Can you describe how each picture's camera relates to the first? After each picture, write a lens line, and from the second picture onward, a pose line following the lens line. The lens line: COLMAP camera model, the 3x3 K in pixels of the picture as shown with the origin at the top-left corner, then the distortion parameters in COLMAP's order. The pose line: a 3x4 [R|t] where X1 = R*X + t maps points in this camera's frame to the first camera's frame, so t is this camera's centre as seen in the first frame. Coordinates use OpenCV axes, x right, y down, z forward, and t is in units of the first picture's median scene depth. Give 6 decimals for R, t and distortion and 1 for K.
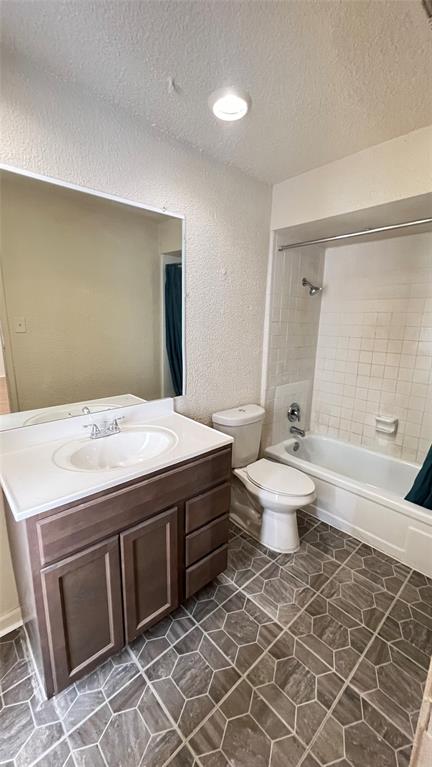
lens RADIAL K [[307.4, 0, 216.6], [0, 307.4, 385.2], [0, 0, 1]] dist [-0.000944, 0.000502]
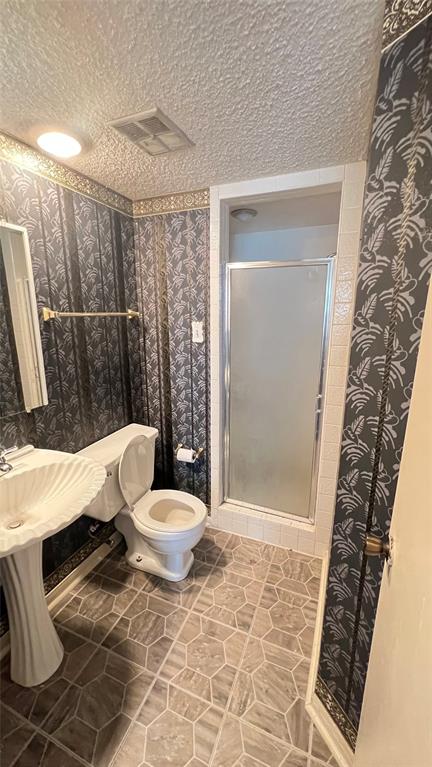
lens RADIAL K [[307.4, 0, 219.0], [0, 307.4, 380.6], [0, 0, 1]] dist [-0.000944, 0.000502]
pose [[-0.903822, 0.088421, -0.418673, 0.068890], [-0.090704, 0.916596, 0.389389, -0.322295], [0.418184, 0.389914, -0.820420, 1.535307]]
